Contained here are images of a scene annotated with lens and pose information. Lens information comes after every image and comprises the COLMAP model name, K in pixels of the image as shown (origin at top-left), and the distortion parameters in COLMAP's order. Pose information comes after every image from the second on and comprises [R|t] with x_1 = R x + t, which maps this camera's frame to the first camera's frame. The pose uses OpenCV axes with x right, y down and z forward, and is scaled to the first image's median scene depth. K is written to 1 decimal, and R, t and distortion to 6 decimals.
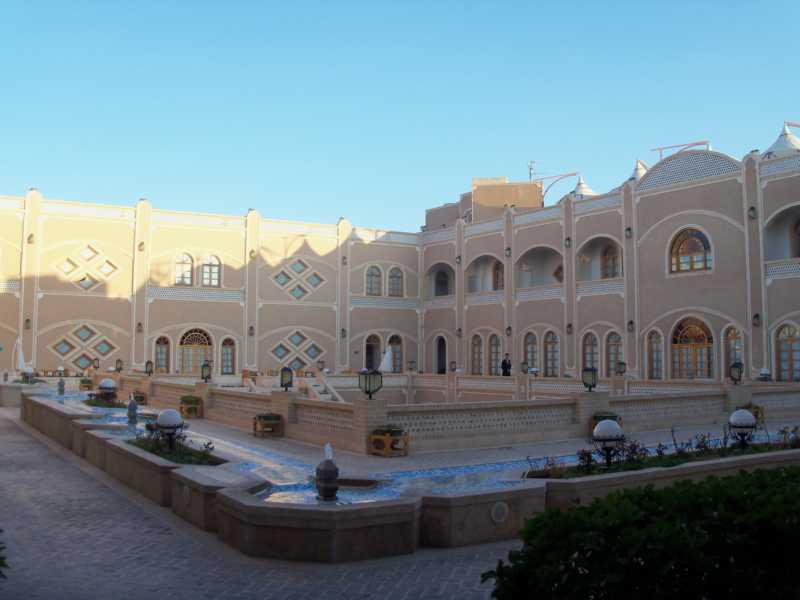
lens RADIAL K [[810.4, 0, 398.7], [0, 810.4, 299.9], [0, 0, 1]] dist [-0.027714, 0.000000]
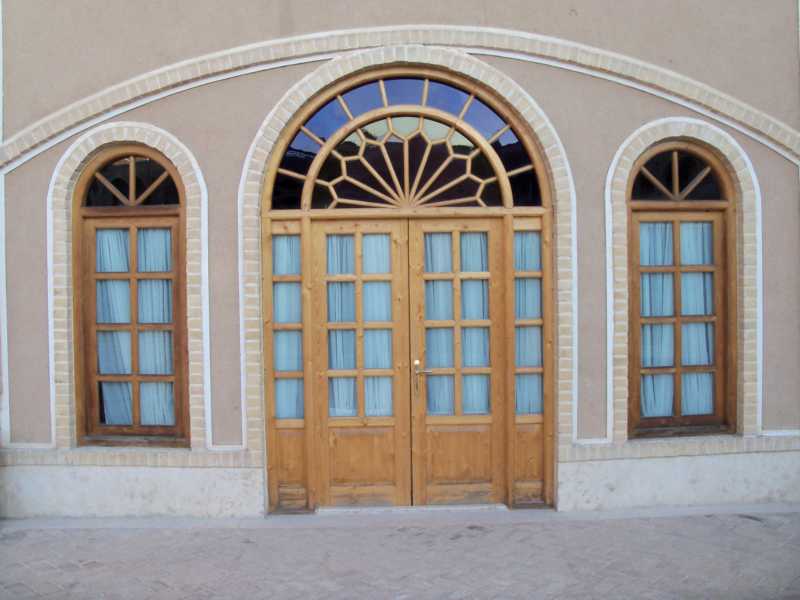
lens RADIAL K [[810.4, 0, 397.7], [0, 810.4, 299.1], [0, 0, 1]] dist [-0.027714, 0.000000]
pose [[0.900070, -0.015690, -0.435462, -0.197382], [0.063278, 0.993464, 0.094997, 0.057233], [0.431126, -0.113059, 0.895181, 0.876829]]
